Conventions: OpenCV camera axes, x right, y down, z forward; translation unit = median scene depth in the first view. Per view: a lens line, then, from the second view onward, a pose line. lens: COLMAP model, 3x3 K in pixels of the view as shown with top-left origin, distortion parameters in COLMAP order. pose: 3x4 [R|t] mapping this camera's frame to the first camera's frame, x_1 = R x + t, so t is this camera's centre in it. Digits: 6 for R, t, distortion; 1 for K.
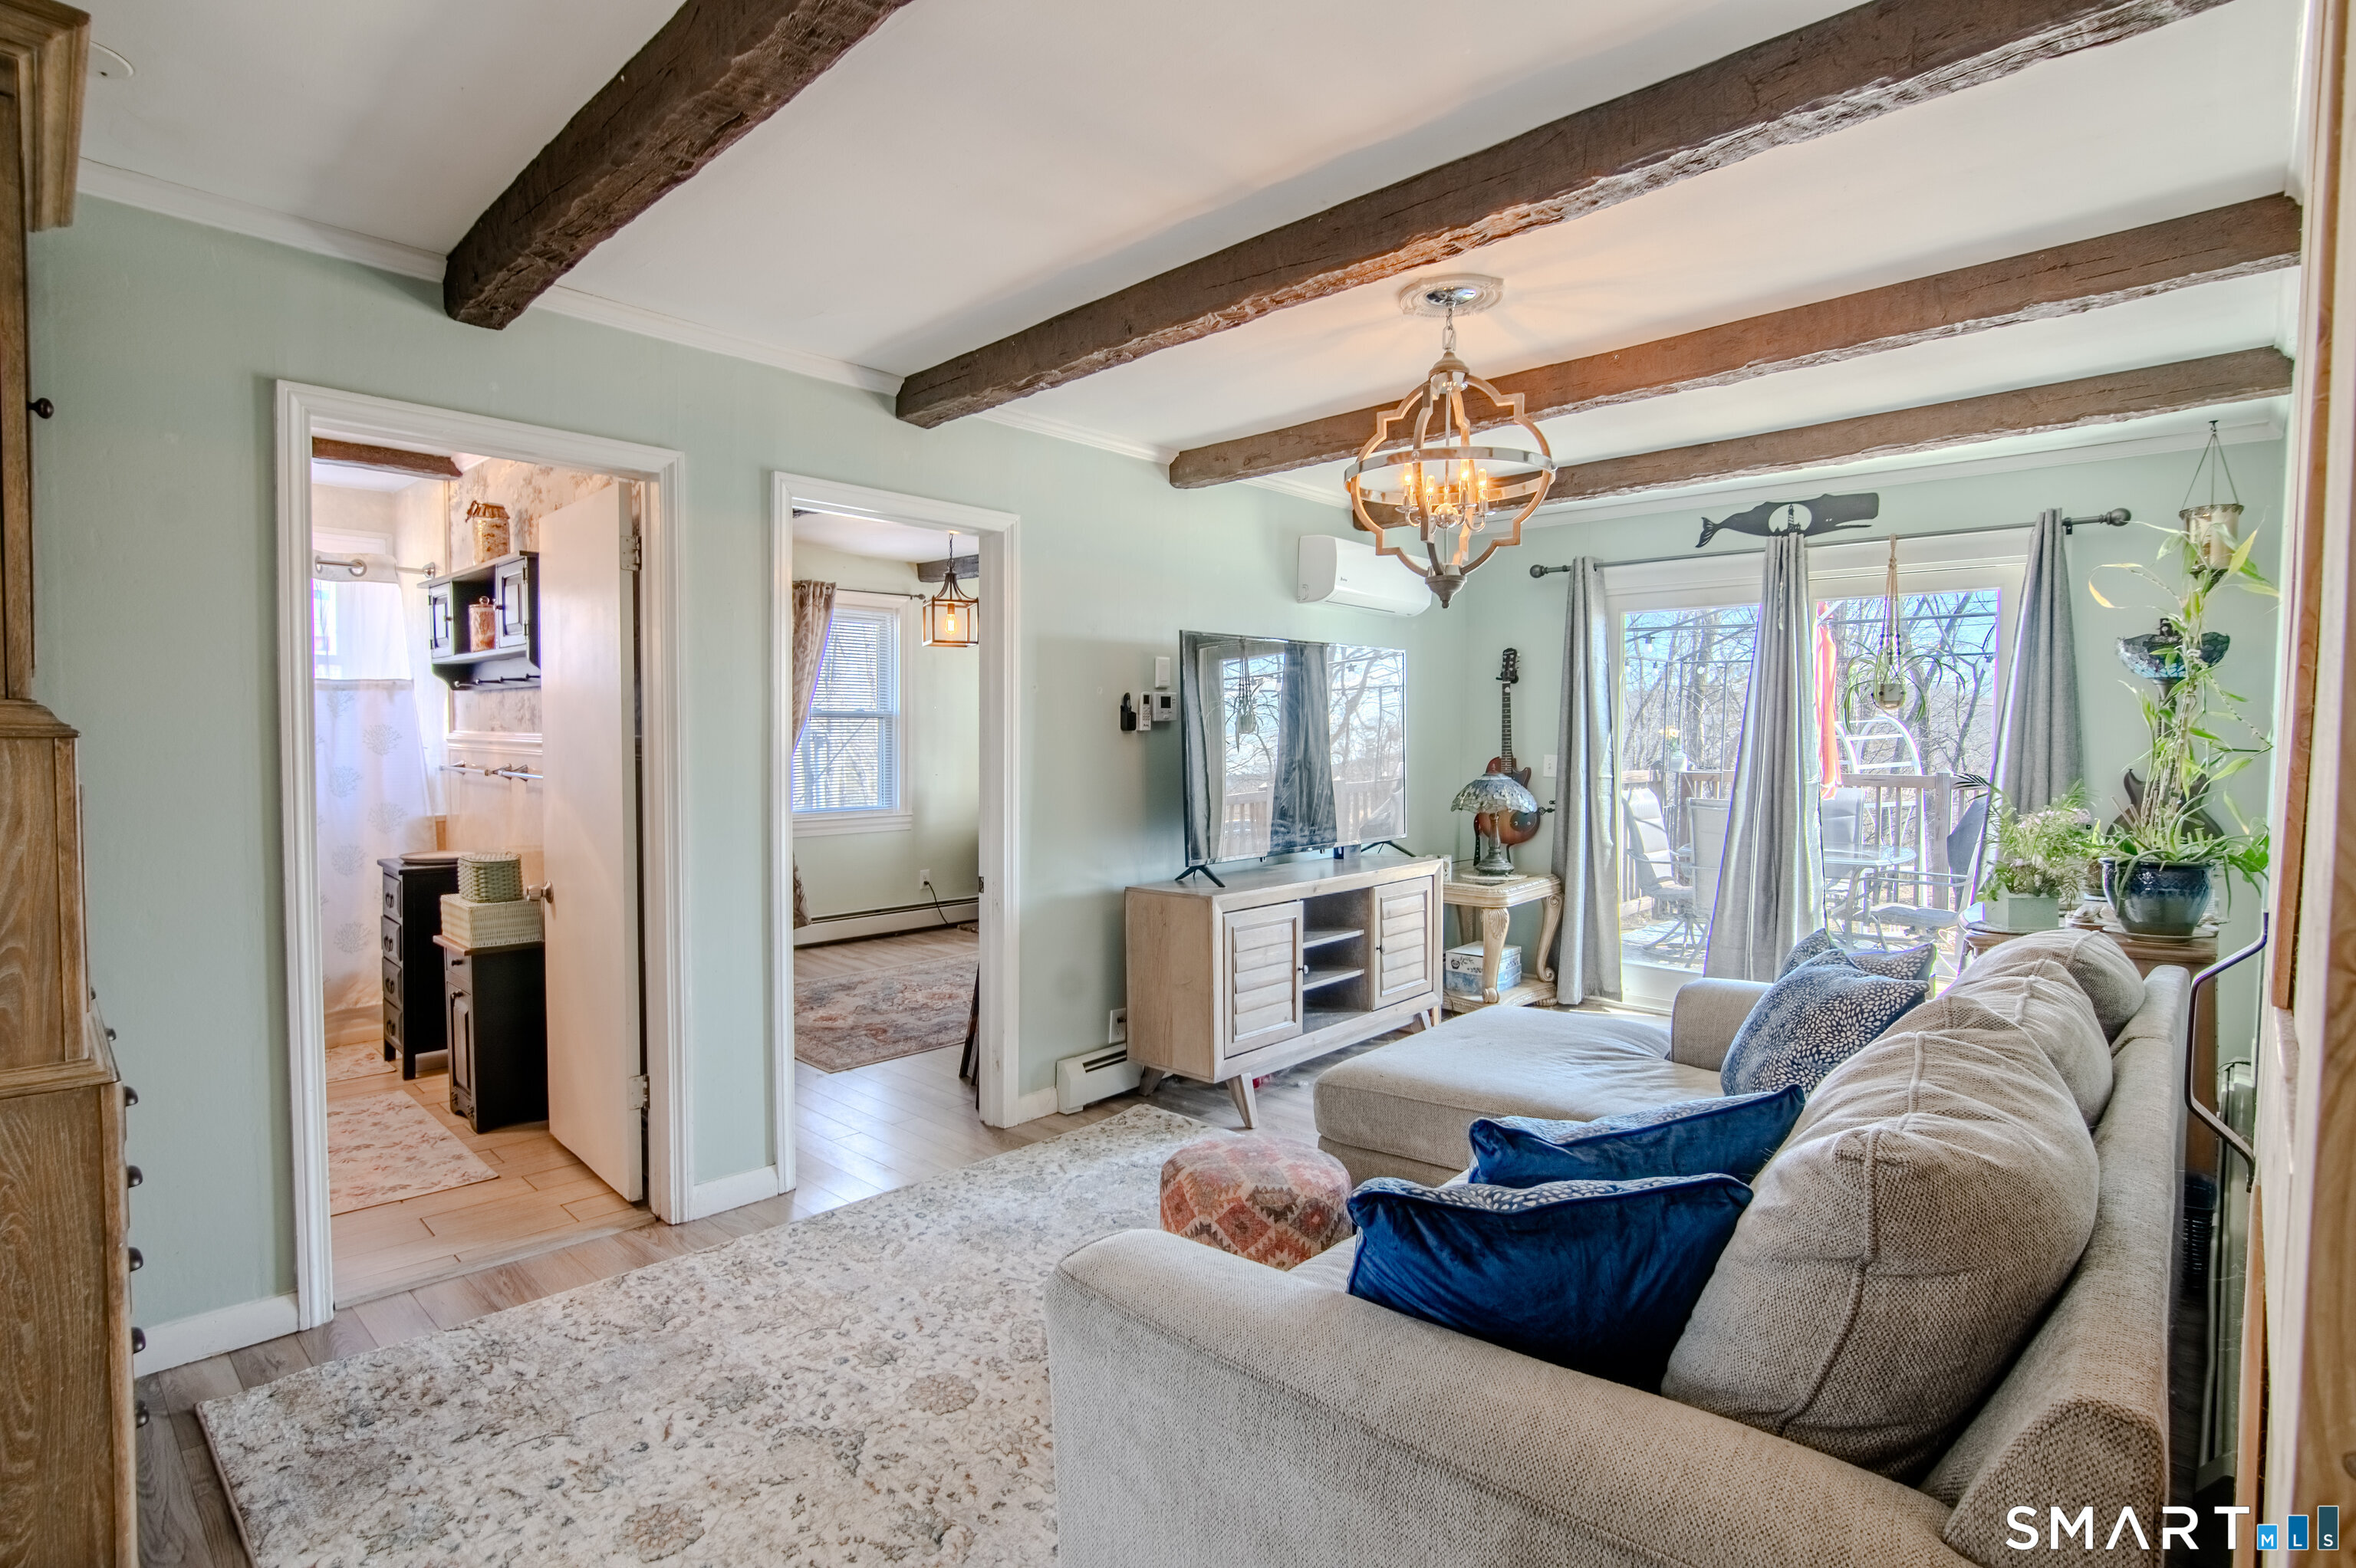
lens RADIAL K [[1156.1, 0, 1171.3], [0, 1156.1, 791.6], [0, 0, 1]] dist [-0.021726, -0.000050]
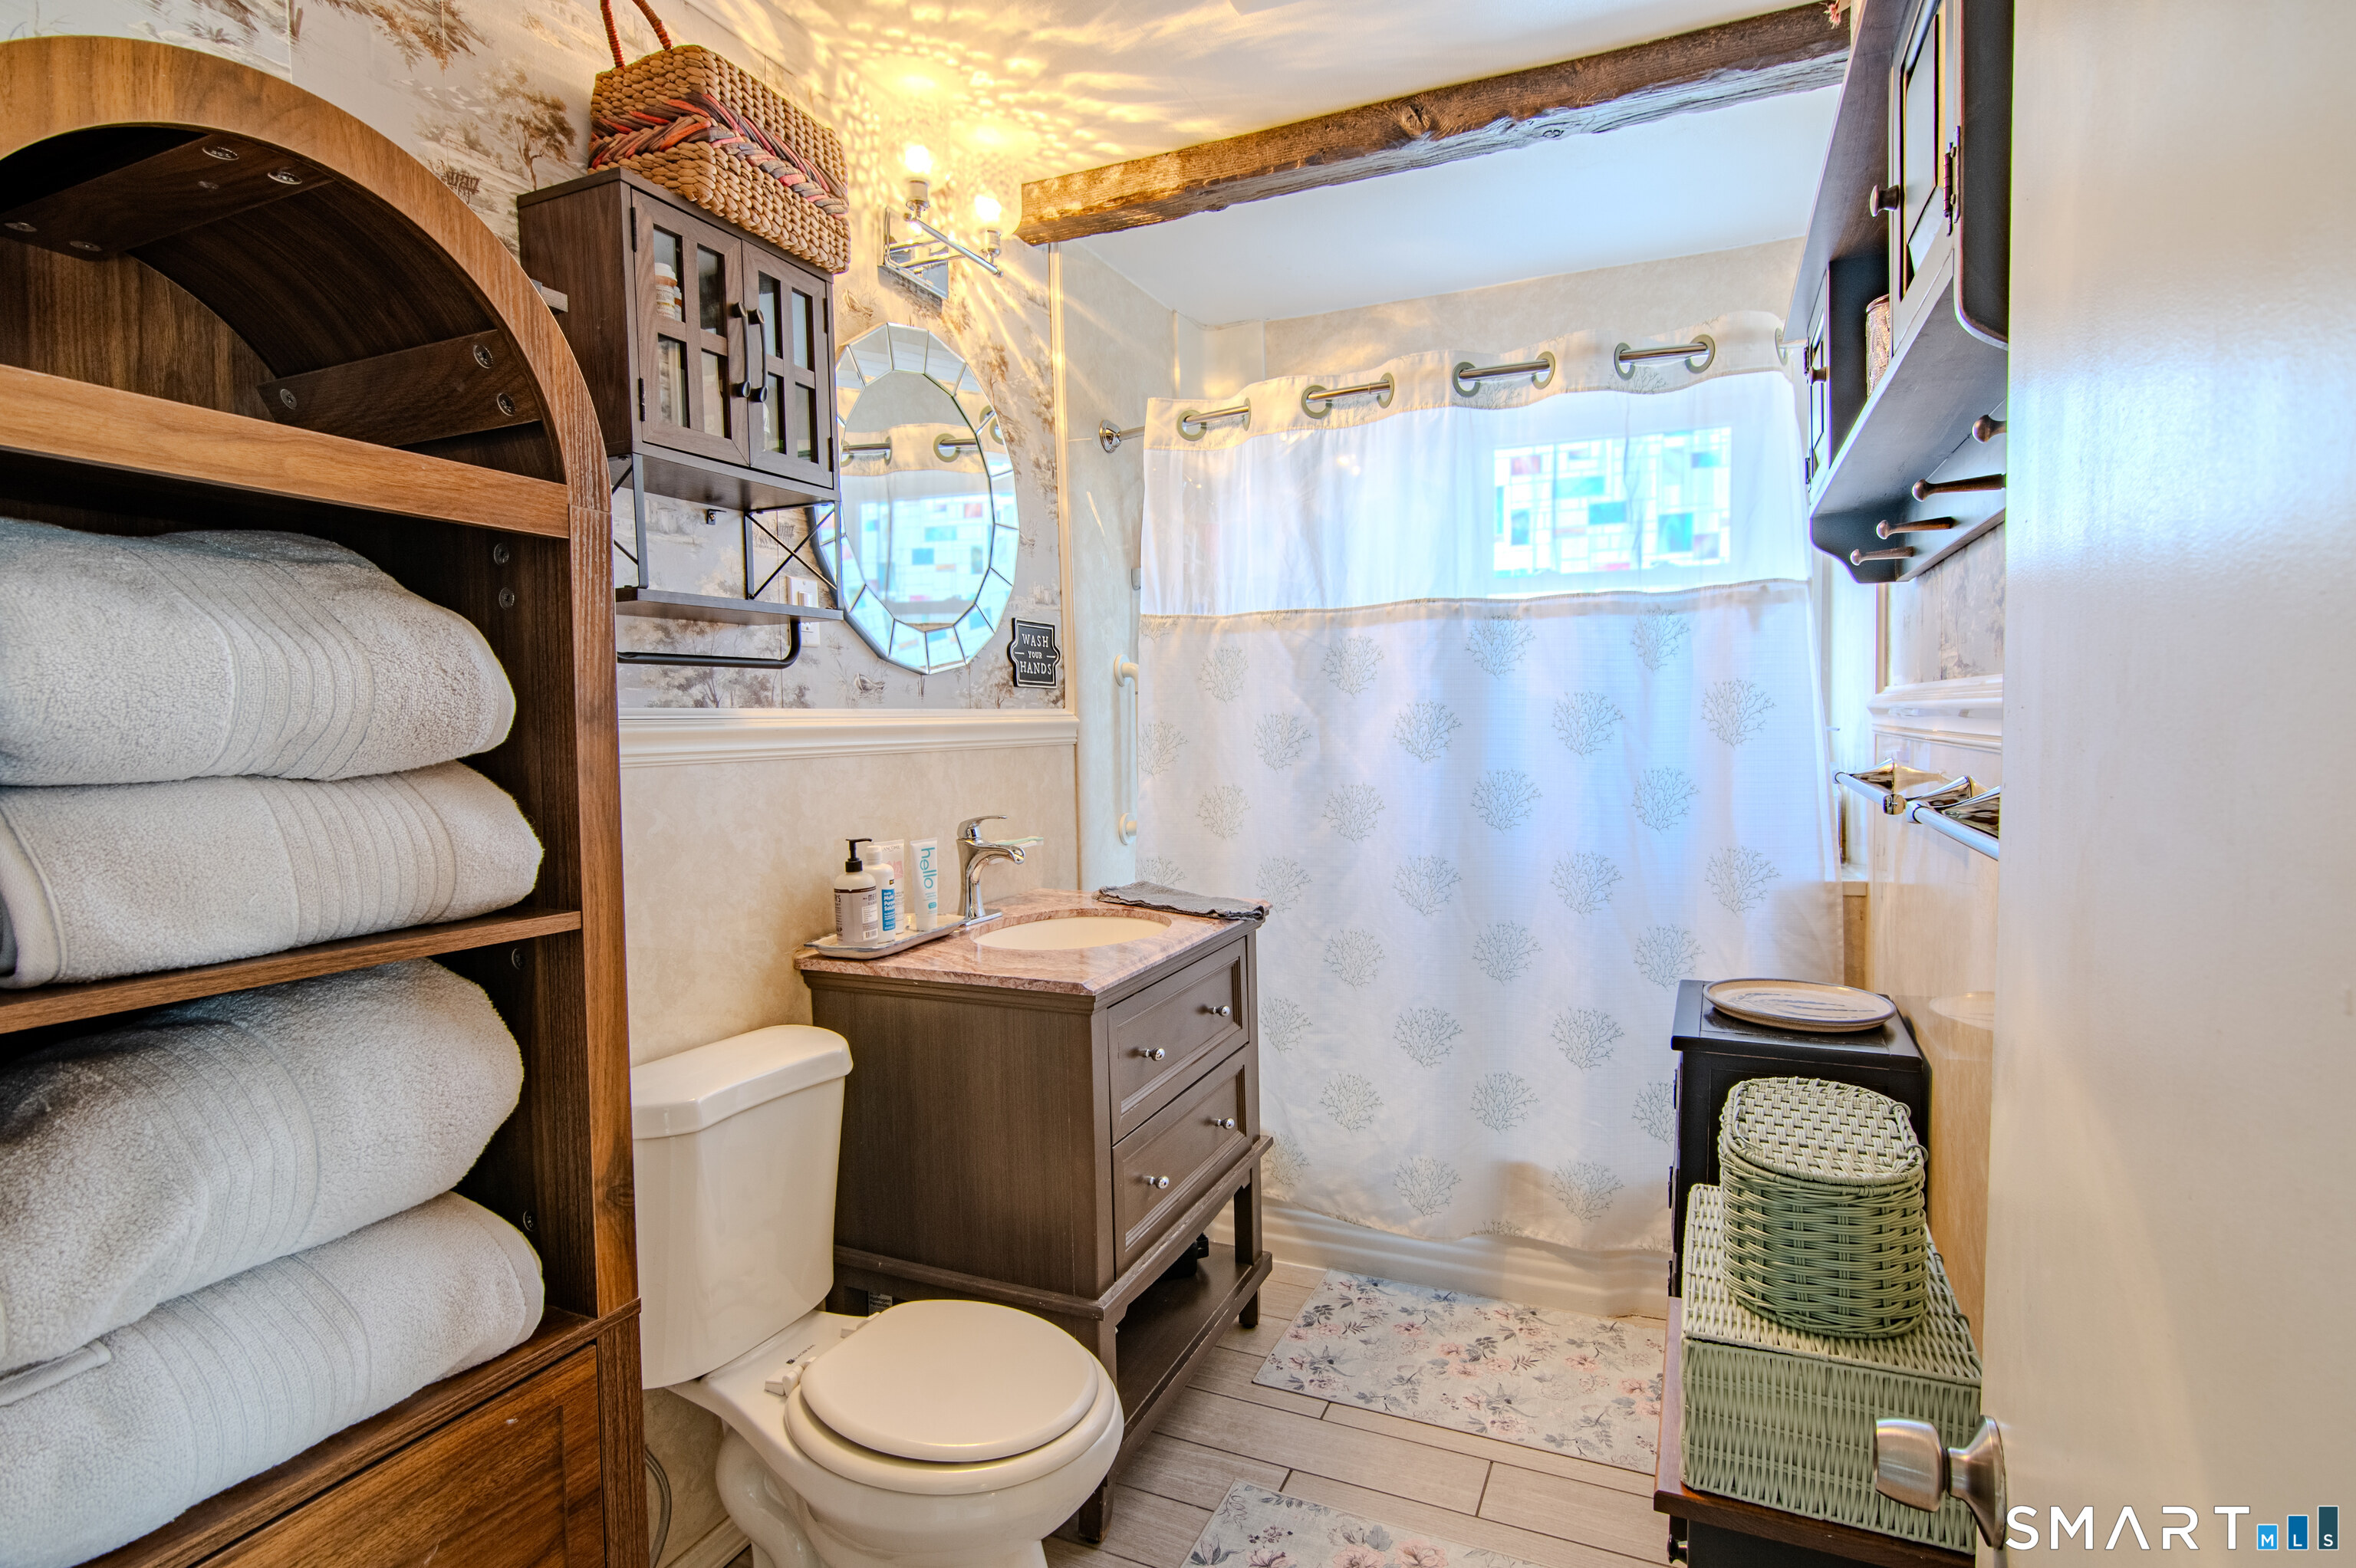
lens RADIAL K [[1156.1, 0, 1171.3], [0, 1156.1, 791.6], [0, 0, 1]] dist [-0.021726, -0.000050]
pose [[0.330192, 0.040726, -0.943035, -0.322226], [-0.020476, 0.999143, 0.035980, -0.025088], [0.943692, 0.007429, 0.330743, 0.630527]]
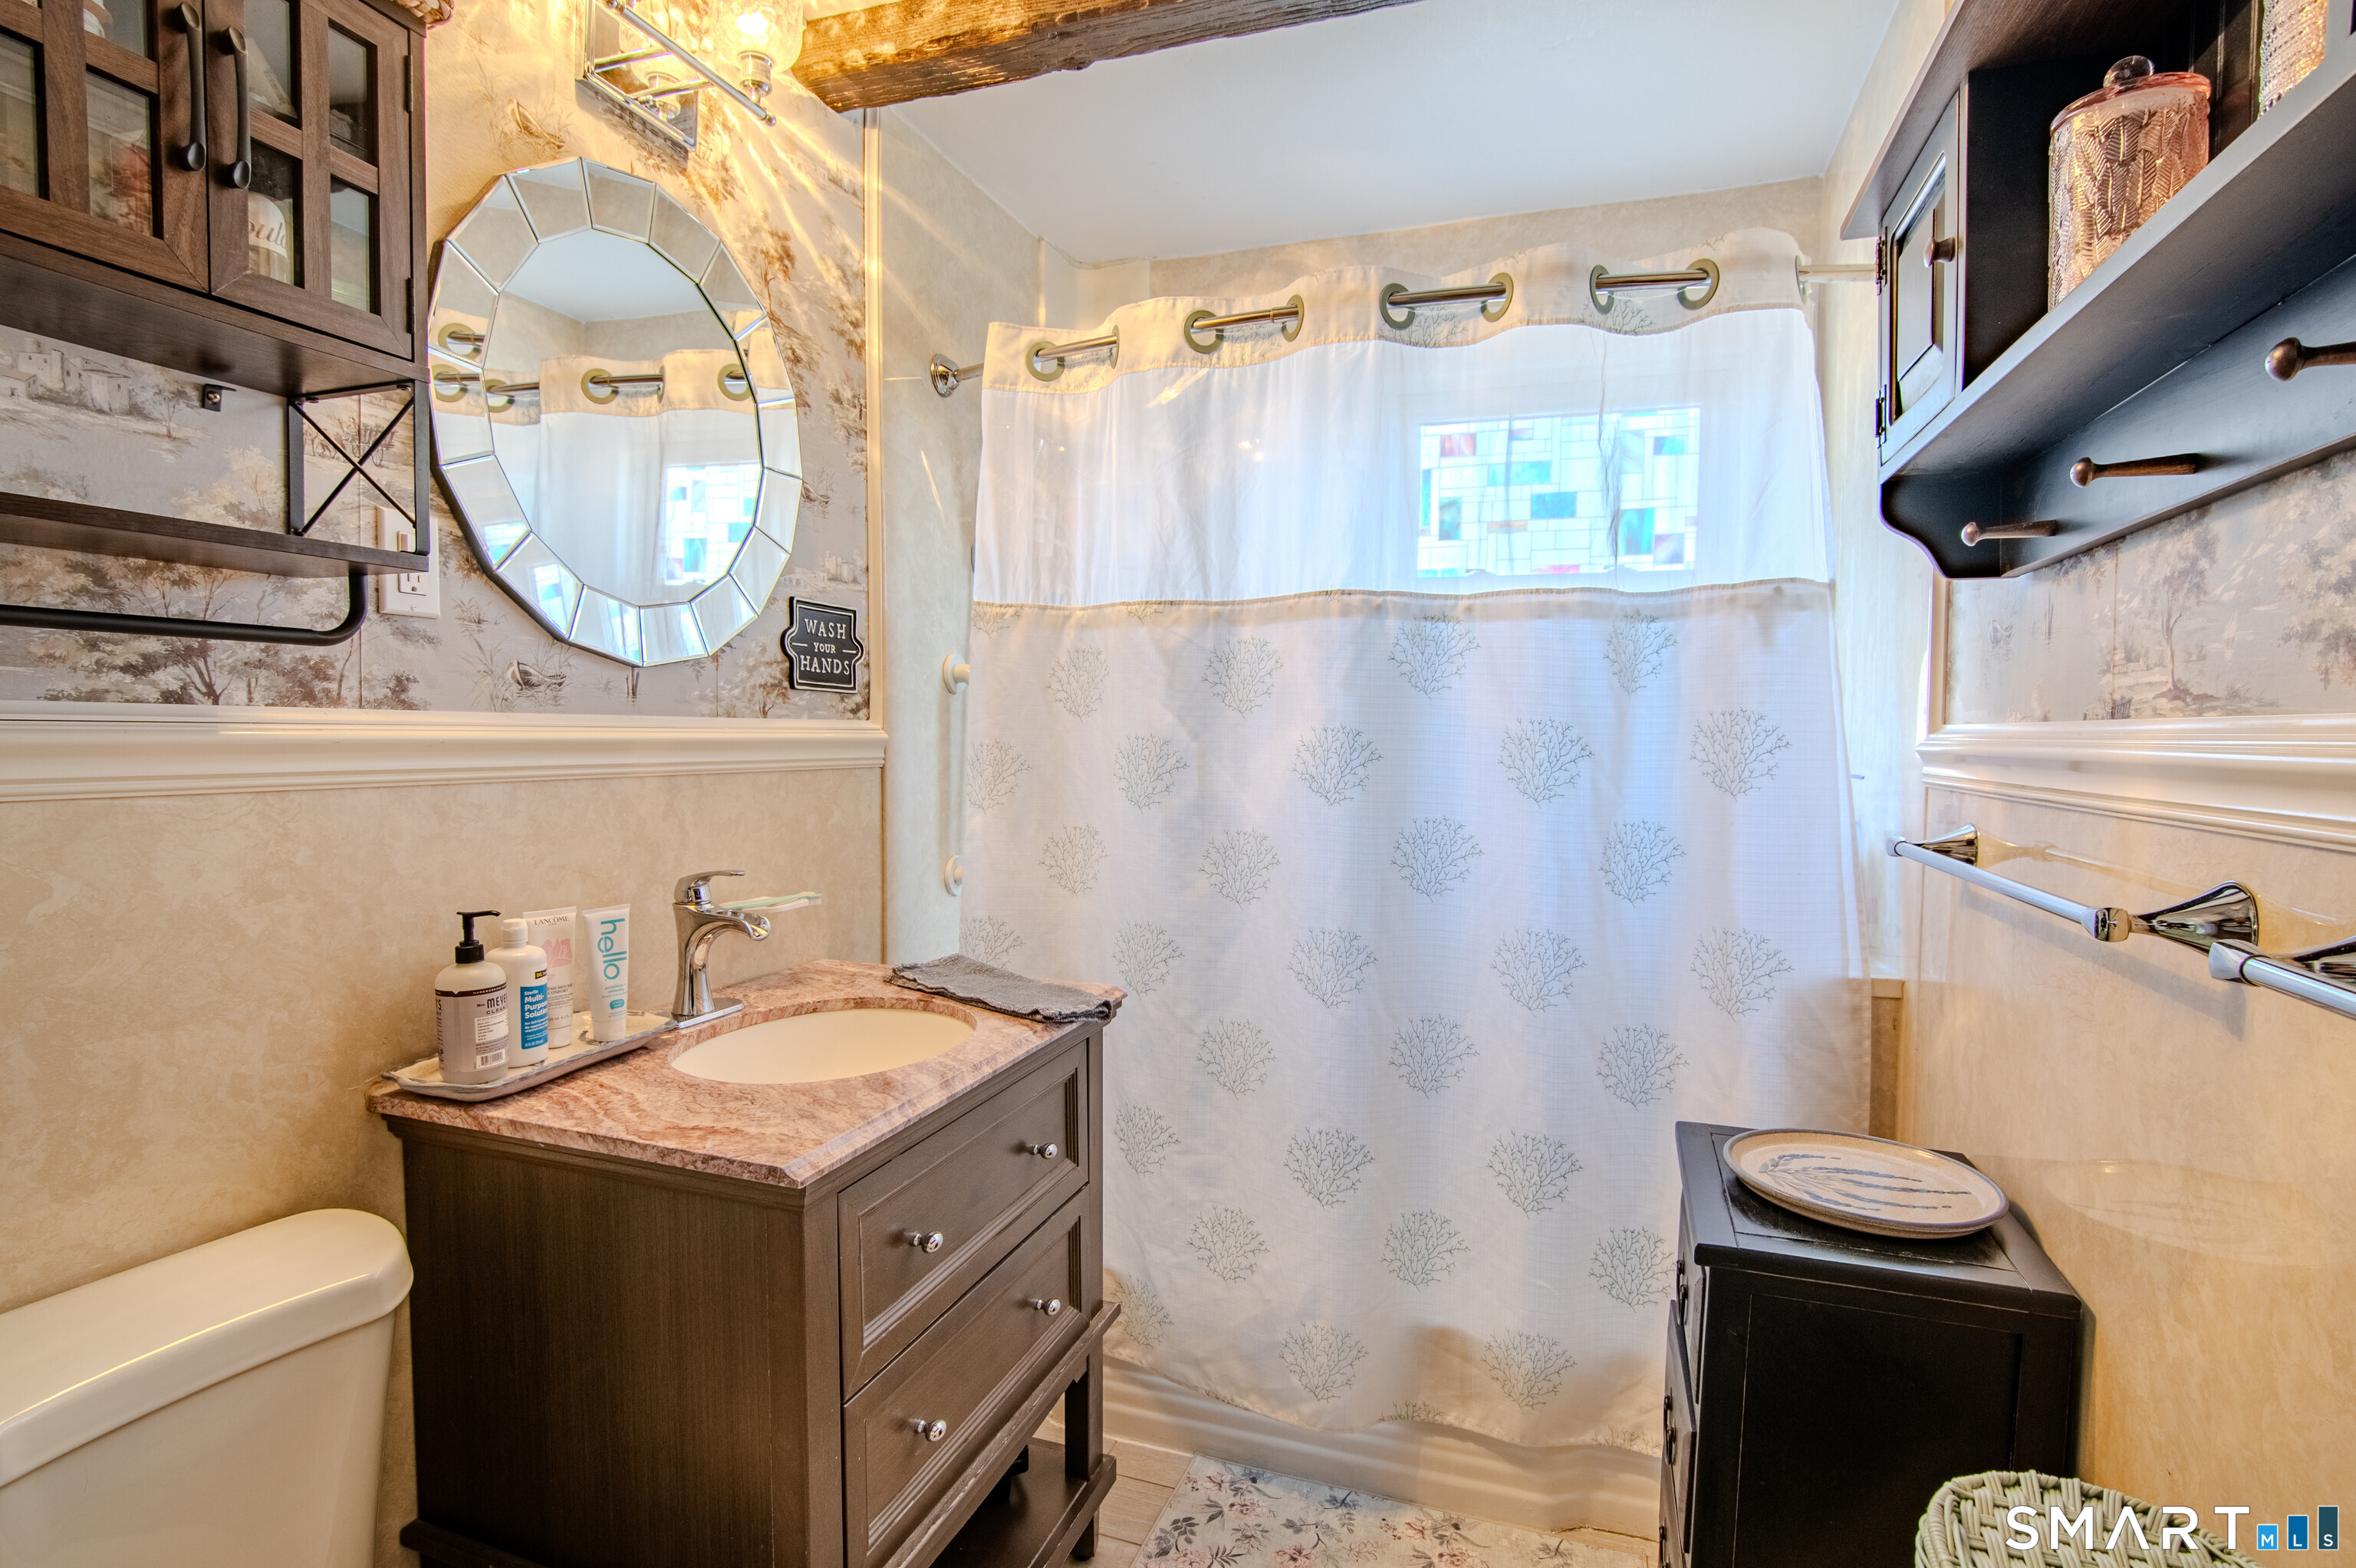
lens RADIAL K [[1156.1, 0, 1171.3], [0, 1156.1, 791.6], [0, 0, 1]] dist [-0.021726, -0.000050]
pose [[0.406009, 0.037917, -0.913082, -0.436767], [-0.046914, 0.998686, 0.020611, -0.032154], [0.912664, 0.034468, 0.407254, 0.698423]]
